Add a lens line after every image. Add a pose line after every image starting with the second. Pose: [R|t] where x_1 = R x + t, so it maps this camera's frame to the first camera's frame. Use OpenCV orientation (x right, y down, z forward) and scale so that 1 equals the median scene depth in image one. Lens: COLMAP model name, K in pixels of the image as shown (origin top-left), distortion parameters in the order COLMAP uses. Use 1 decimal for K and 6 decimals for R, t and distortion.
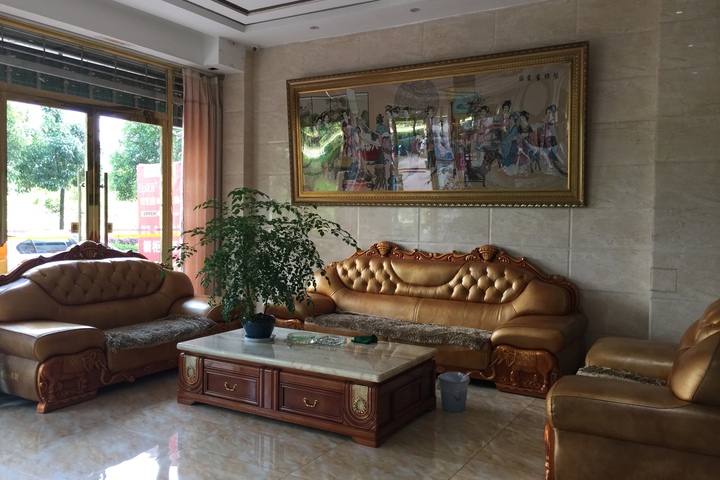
lens RADIAL K [[612.4, 0, 356.3], [0, 612.4, 231.1], [0, 0, 1]] dist [0.067102, -0.076984]
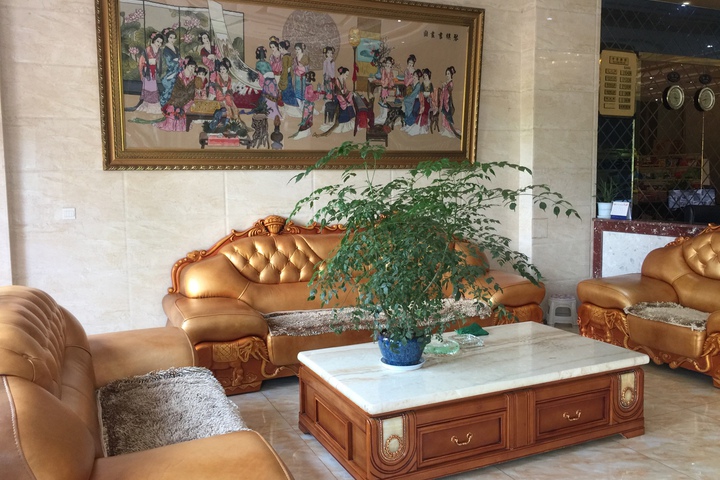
lens RADIAL K [[612.4, 0, 356.3], [0, 612.4, 231.1], [0, 0, 1]] dist [0.067102, -0.076984]
pose [[0.576792, -0.093272, 0.811548, -0.571615], [0.043239, 0.995553, 0.083689, -0.025682], [-0.815746, -0.013181, 0.578260, 0.505970]]
